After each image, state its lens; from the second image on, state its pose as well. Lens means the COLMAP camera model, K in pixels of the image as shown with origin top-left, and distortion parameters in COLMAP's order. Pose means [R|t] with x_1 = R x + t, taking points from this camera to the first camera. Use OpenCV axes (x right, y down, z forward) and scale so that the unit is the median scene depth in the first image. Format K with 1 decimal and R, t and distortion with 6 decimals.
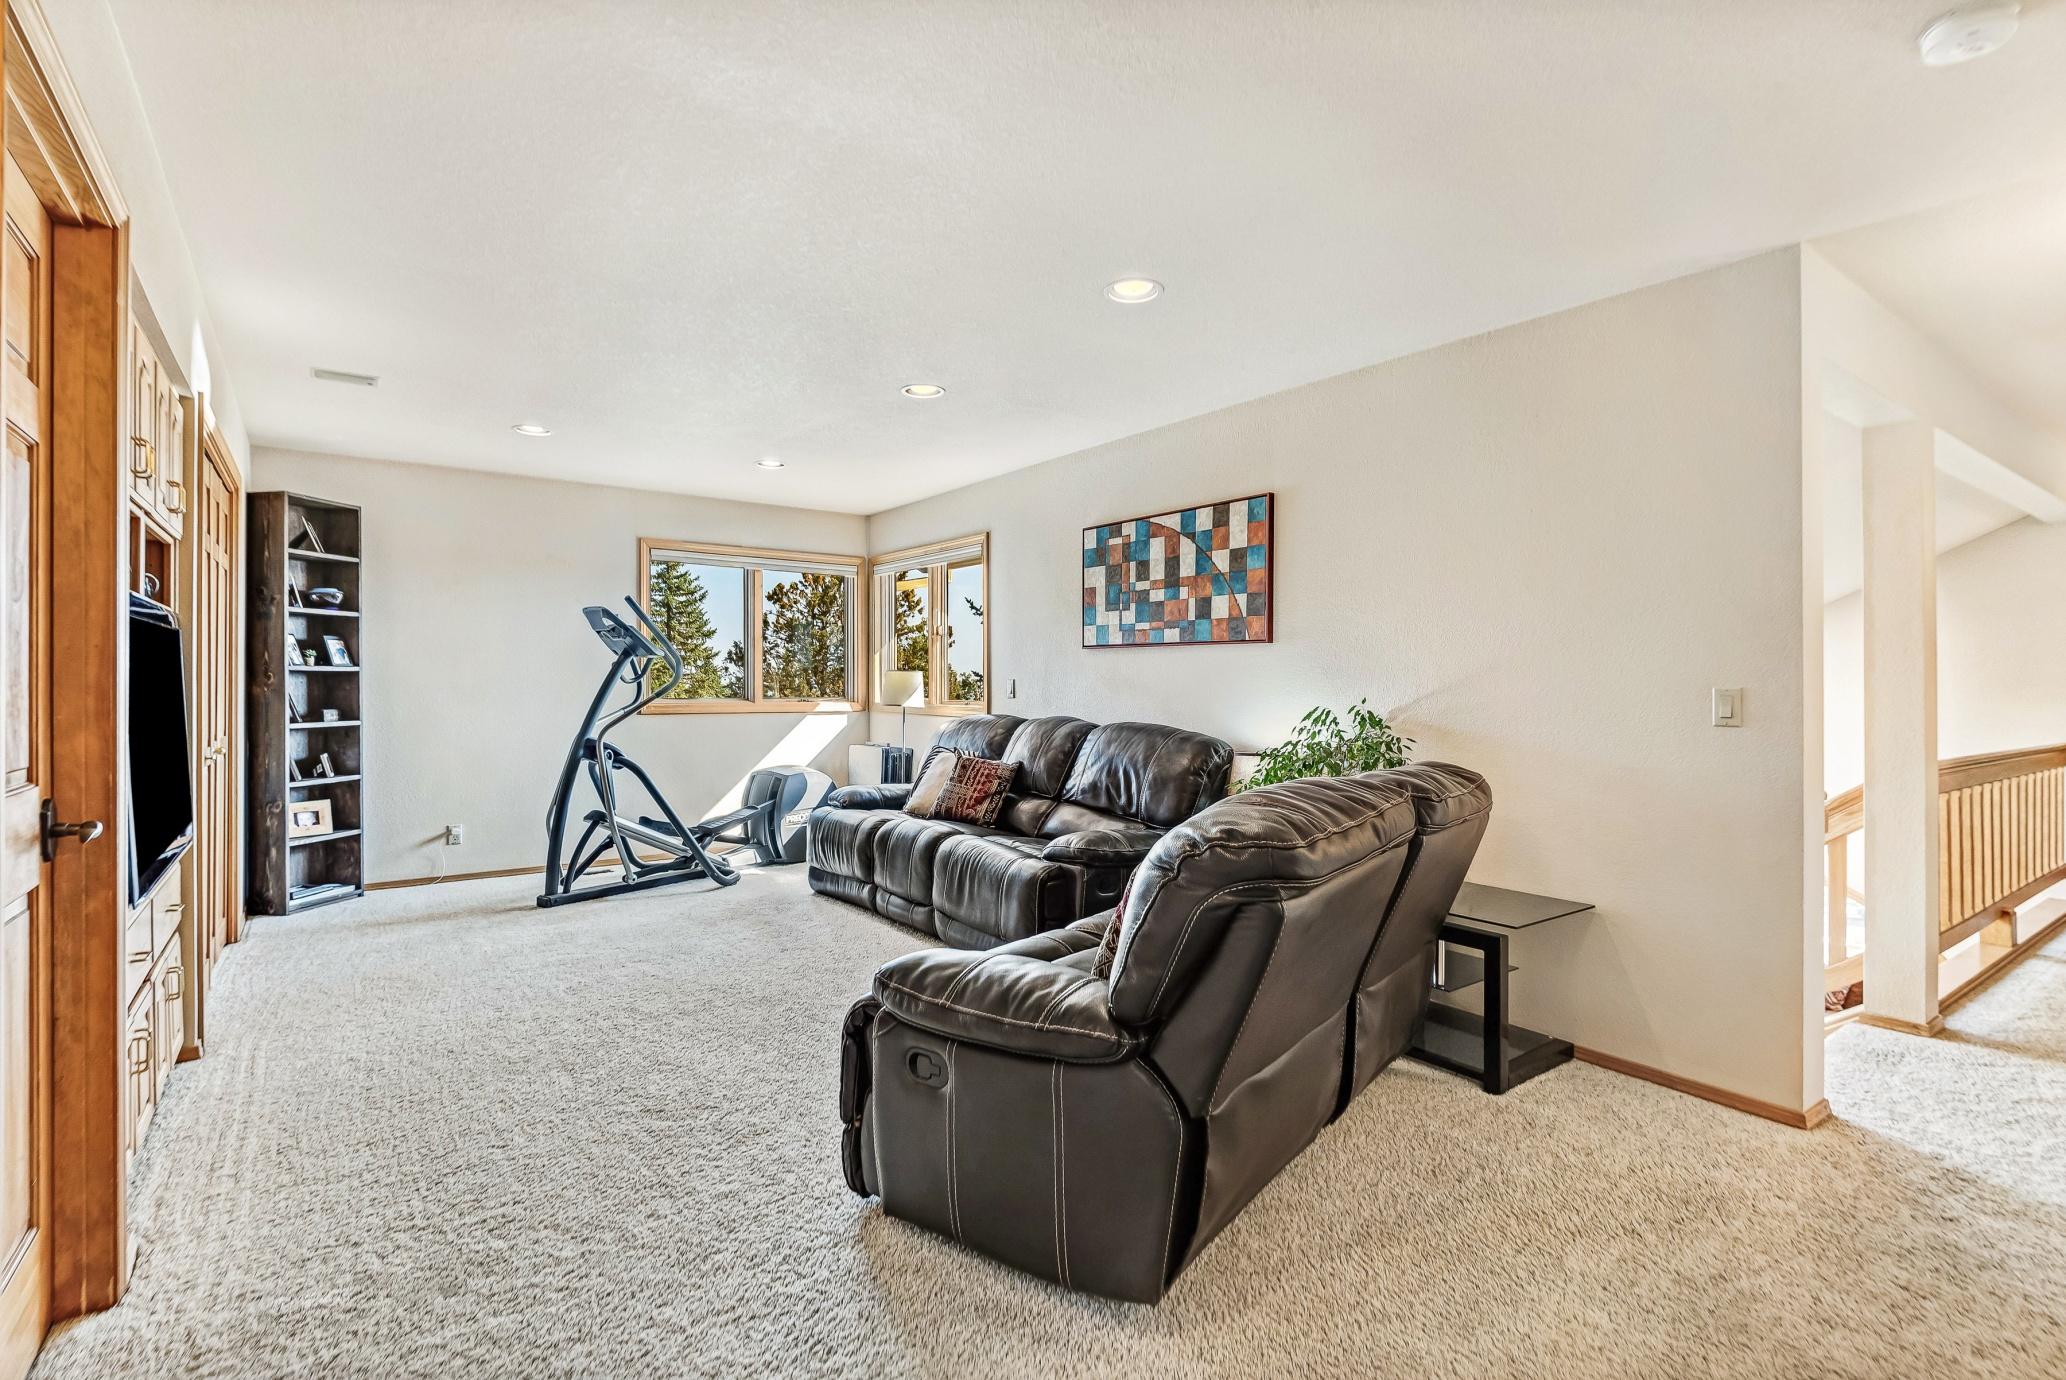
lens RADIAL K [[967.2, 0, 1026.5], [0, 967.2, 677.2], [0, 0, 1]] dist [0.025902, -0.033402]
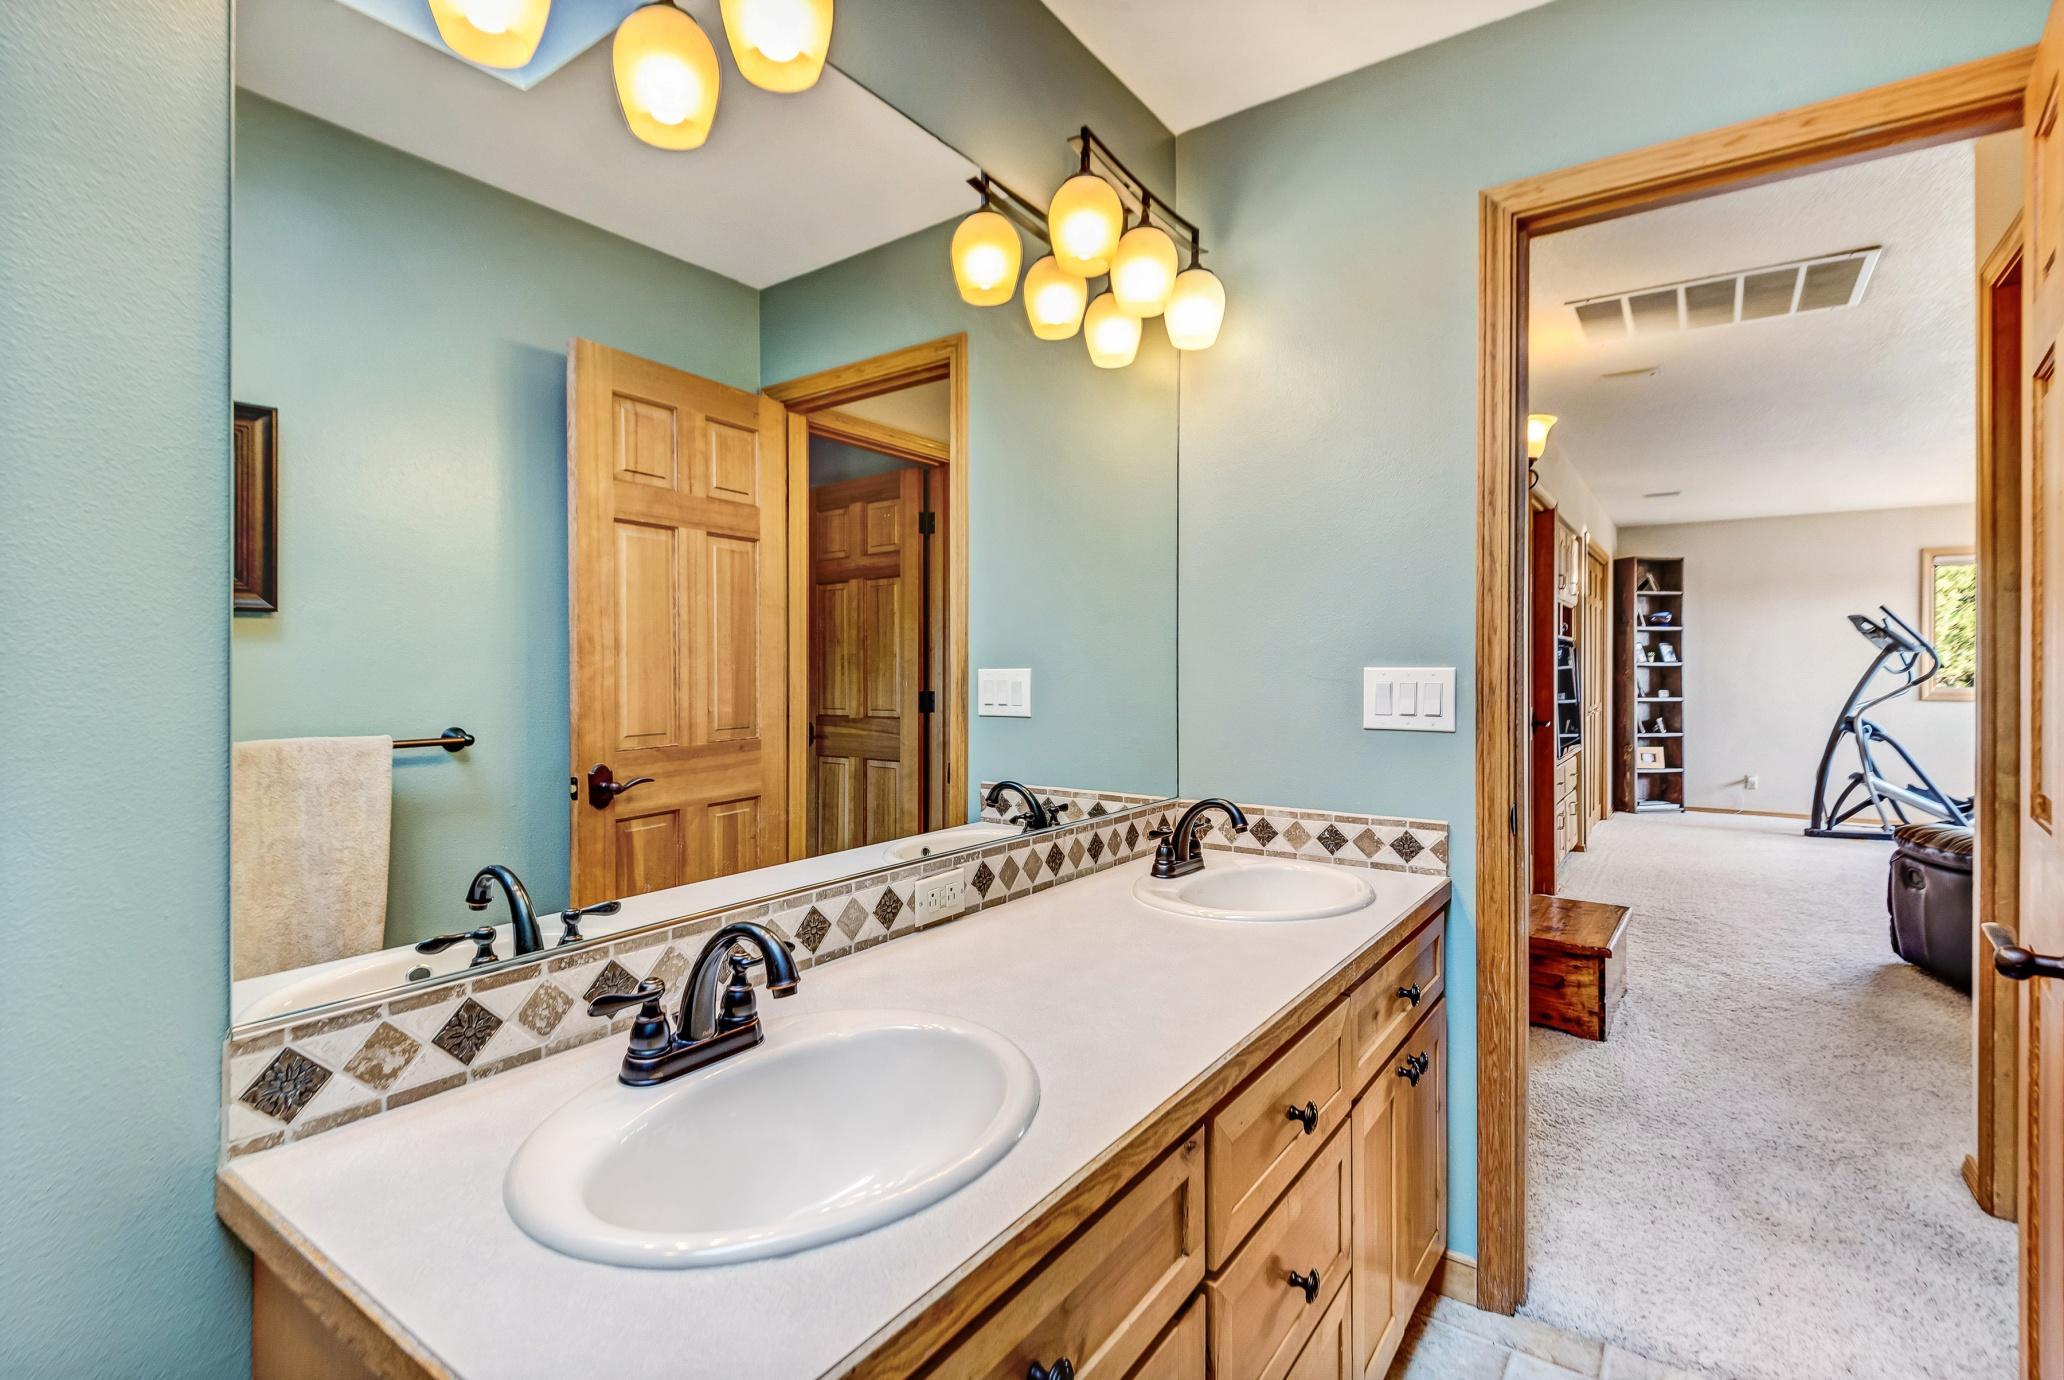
lens RADIAL K [[966.2, 0, 1025.5], [0, 966.2, 677.2], [0, 0, 1]] dist [0.025902, -0.033402]
pose [[0.324239, 0.003818, -0.945967, 0.435740], [0.003401, 0.999981, 0.005202, 0.000810], [0.945969, -0.004903, 0.324220, -0.486320]]
